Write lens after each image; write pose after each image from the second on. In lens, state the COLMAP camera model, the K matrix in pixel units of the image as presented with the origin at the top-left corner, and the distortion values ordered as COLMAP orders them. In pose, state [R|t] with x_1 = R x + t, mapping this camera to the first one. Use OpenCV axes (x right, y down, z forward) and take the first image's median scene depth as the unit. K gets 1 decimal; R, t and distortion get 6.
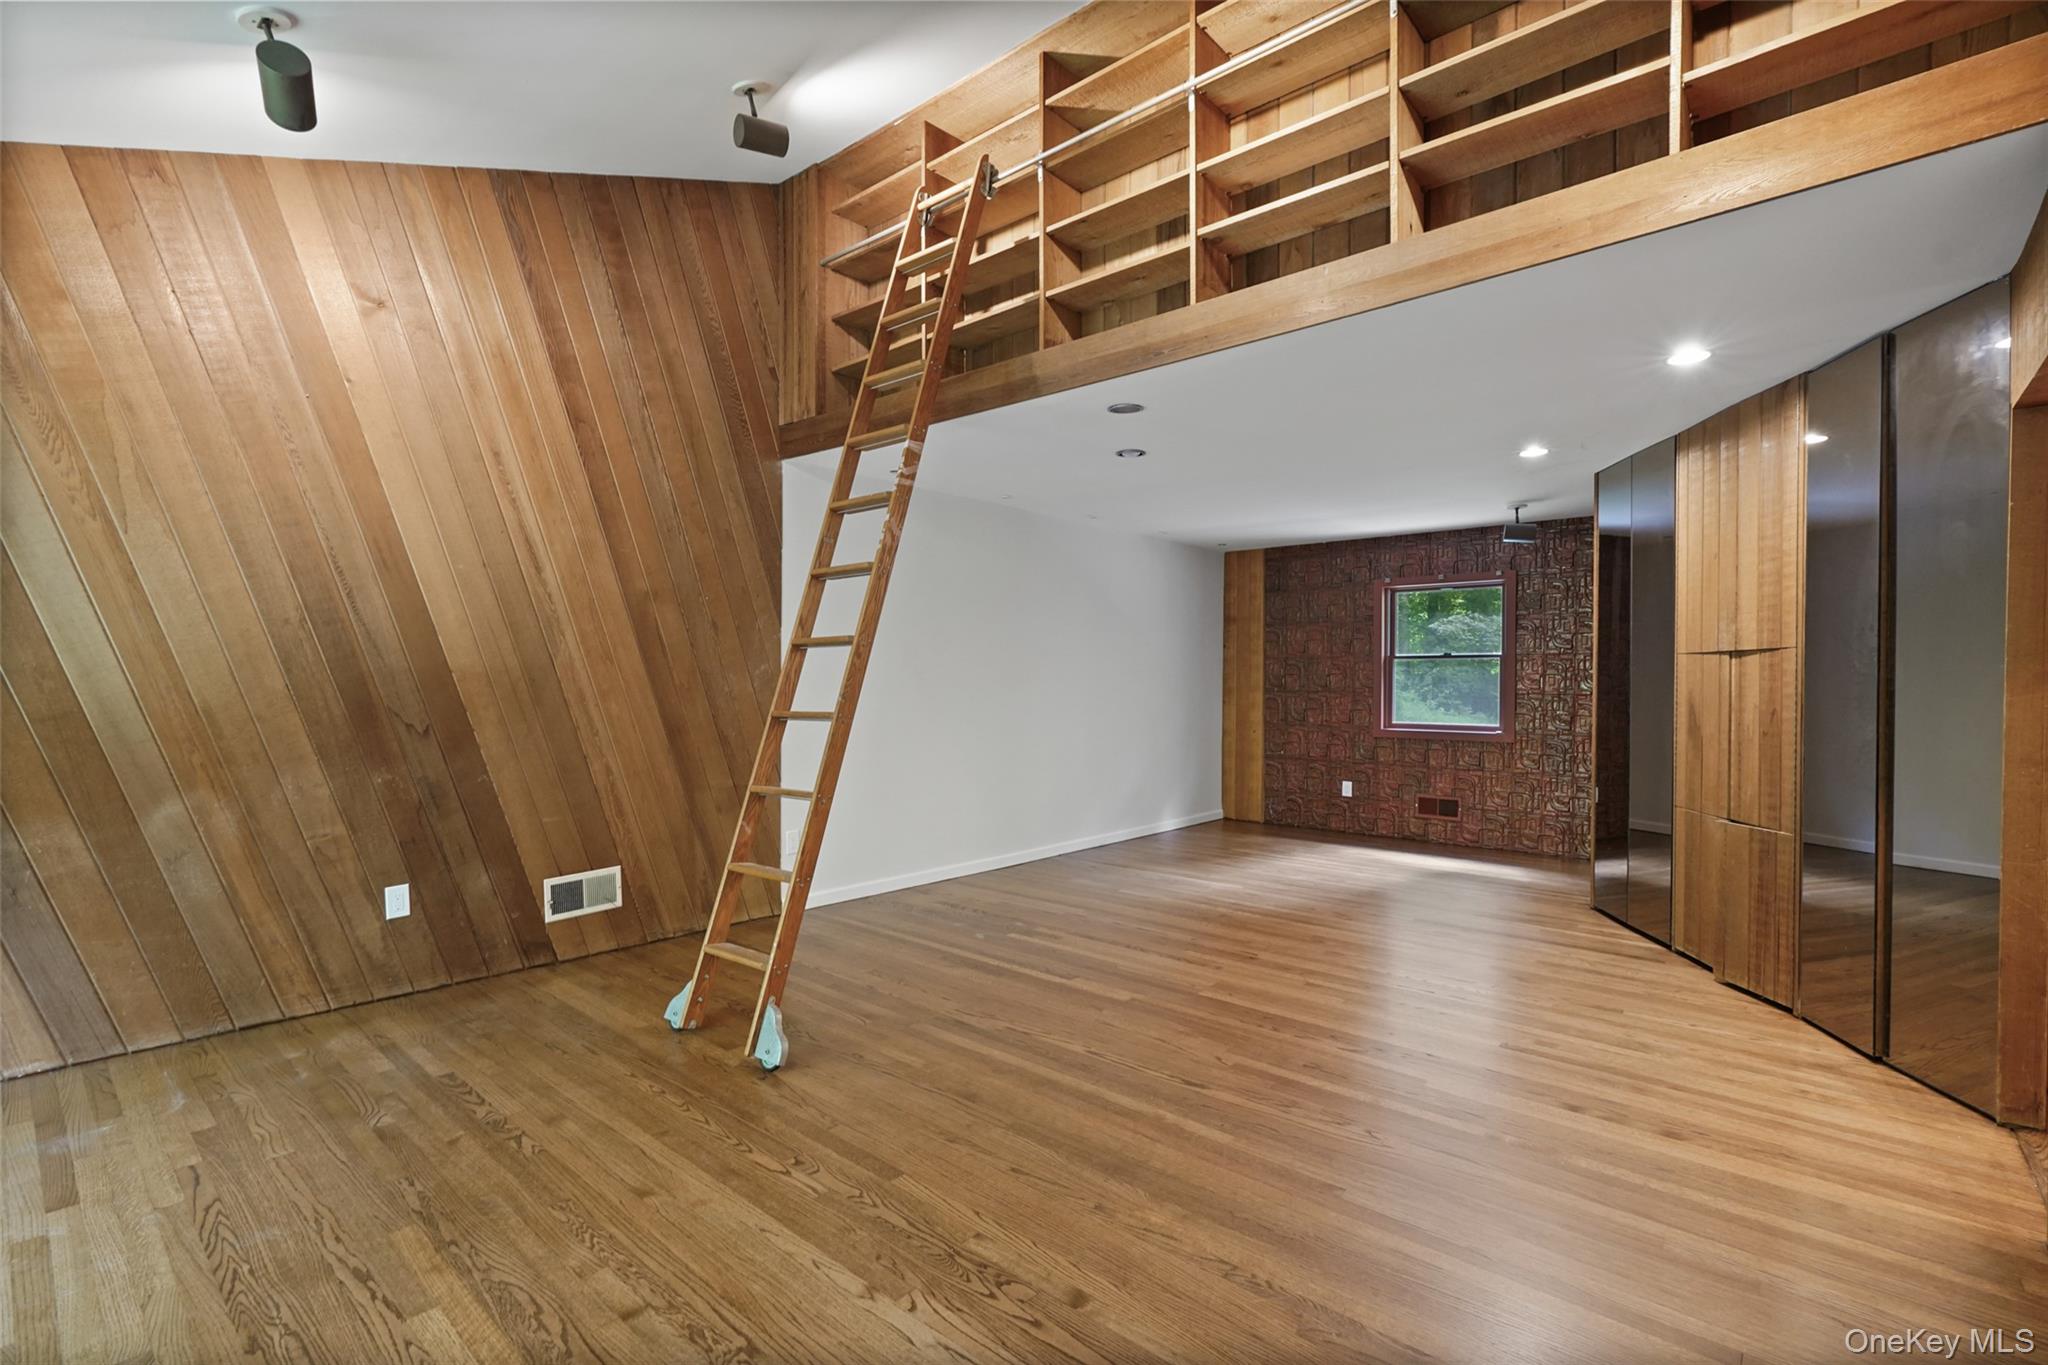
lens RADIAL K [[943.0, 0, 1016.6], [0, 943.0, 687.3], [0, 0, 1]] dist [-0.010317, -0.000128]
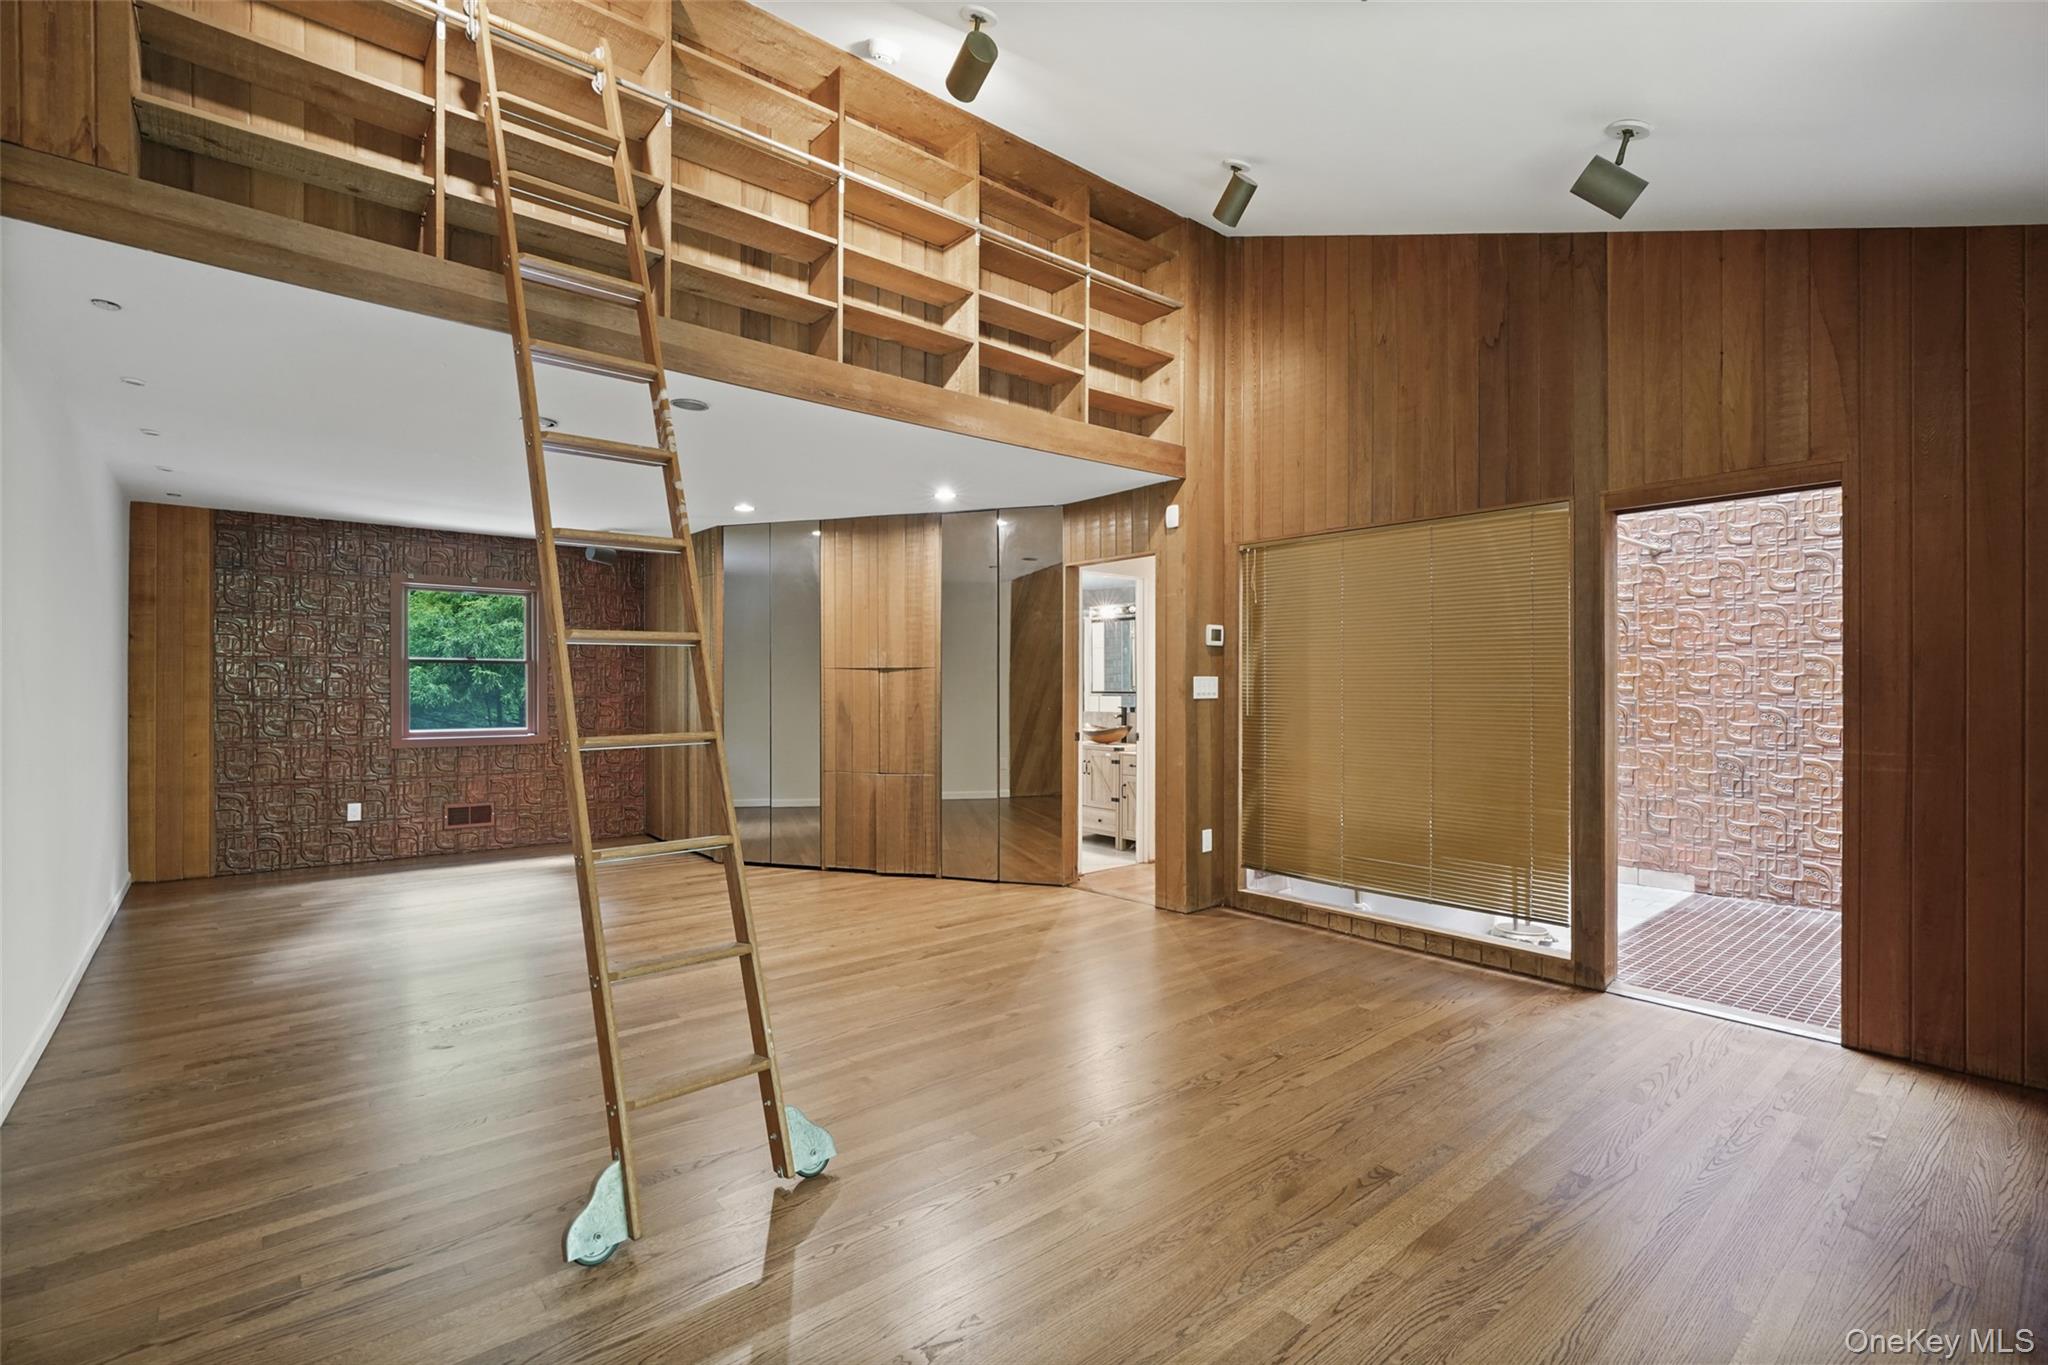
lens RADIAL K [[943.0, 0, 1017.2], [0, 943.0, 683.6], [0, 0, 1]] dist [-0.010317, -0.000128]
pose [[0.122636, 0.000817, 0.992451, -0.453158], [0.006124, 0.999980, -0.001580, -0.004410], [-0.992433, 0.006271, 0.122629, 0.317392]]
